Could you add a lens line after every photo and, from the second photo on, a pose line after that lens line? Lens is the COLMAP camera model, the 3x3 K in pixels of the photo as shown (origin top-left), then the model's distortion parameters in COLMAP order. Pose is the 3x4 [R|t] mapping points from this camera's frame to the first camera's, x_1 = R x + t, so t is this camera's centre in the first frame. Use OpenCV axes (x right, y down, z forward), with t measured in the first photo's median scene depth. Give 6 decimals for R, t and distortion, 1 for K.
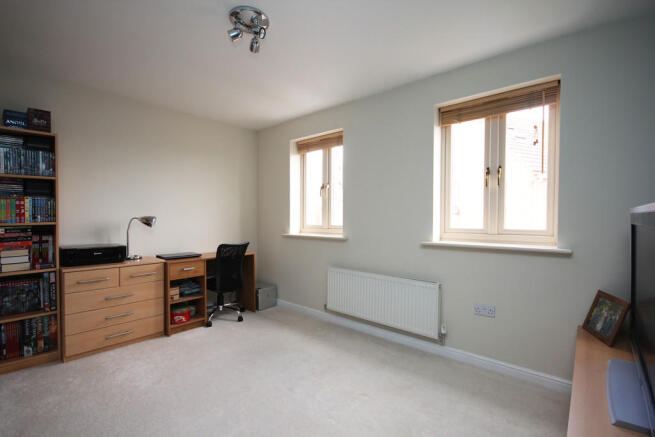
lens RADIAL K [[296.6, 0, 350.3], [0, 296.6, 221.0], [0, 0, 1]] dist [-0.000604, -0.000031]
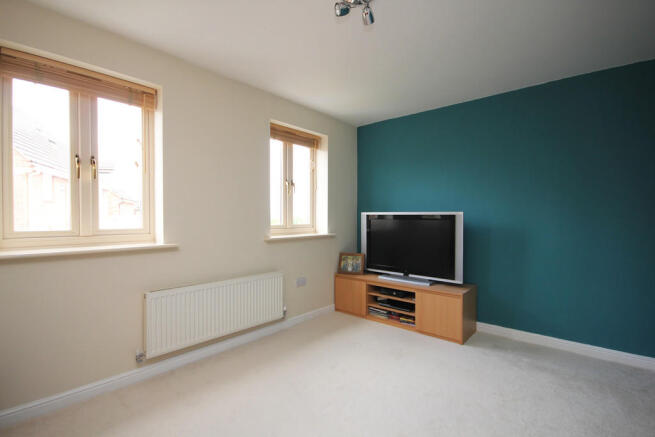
lens RADIAL K [[306.9, 0, 328.0], [0, 306.9, 220.8], [0, 0, 1]] dist [0.000401, 0.000143]
pose [[0.048114, -0.014462, 0.998737, -0.796219], [0.010304, 0.999849, 0.013982, -0.008200], [-0.998789, 0.009618, 0.048255, 0.635848]]
